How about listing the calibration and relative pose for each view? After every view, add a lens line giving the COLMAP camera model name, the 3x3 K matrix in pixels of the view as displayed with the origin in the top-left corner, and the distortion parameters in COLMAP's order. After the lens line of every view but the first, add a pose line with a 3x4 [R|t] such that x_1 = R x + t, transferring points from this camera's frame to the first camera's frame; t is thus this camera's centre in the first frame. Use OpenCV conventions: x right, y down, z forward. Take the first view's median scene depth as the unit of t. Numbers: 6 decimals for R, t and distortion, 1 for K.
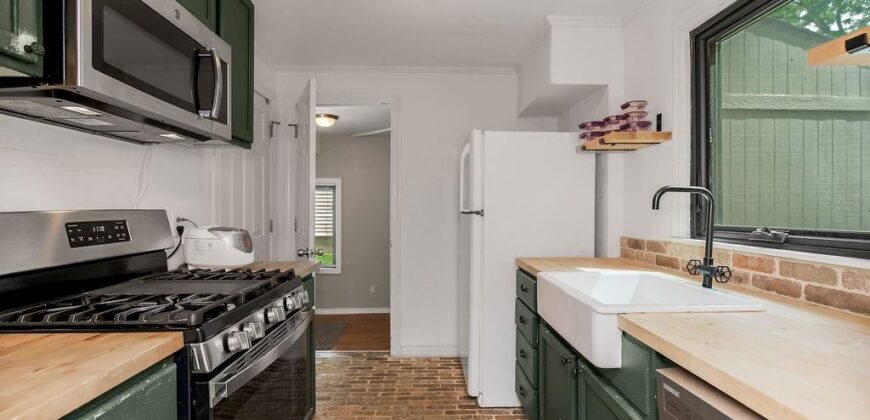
lens RADIAL K [[410.5, 0, 438.7], [0, 410.5, 208.2], [0, 0, 1]] dist [0.002431, 0.001155]
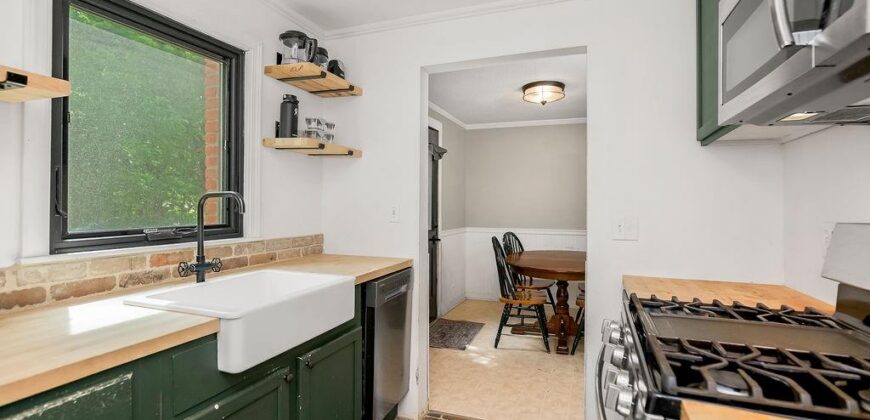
lens RADIAL K [[410.5, 0, 434.3], [0, 410.5, 207.6], [0, 0, 1]] dist [0.002431, 0.001155]
pose [[-0.937774, -0.011411, 0.347058, -0.251962], [-0.011241, 0.999934, 0.002502, -0.016365], [-0.347064, -0.001555, -0.937840, 1.385305]]
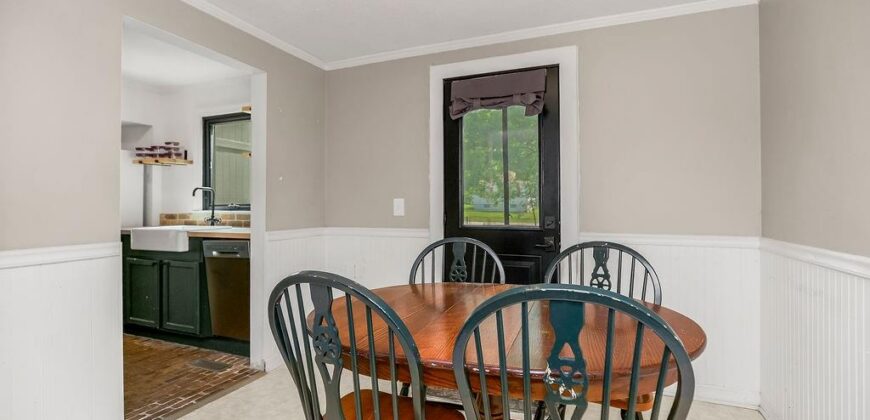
lens RADIAL K [[410.5, 0, 436.8], [0, 410.5, 208.2], [0, 0, 1]] dist [0.002431, 0.001155]
pose [[0.414952, 0.001632, 0.909842, -0.887746], [-0.002636, 0.999996, -0.000591, 0.059120], [-0.909839, -0.002153, 0.414955, -1.080553]]
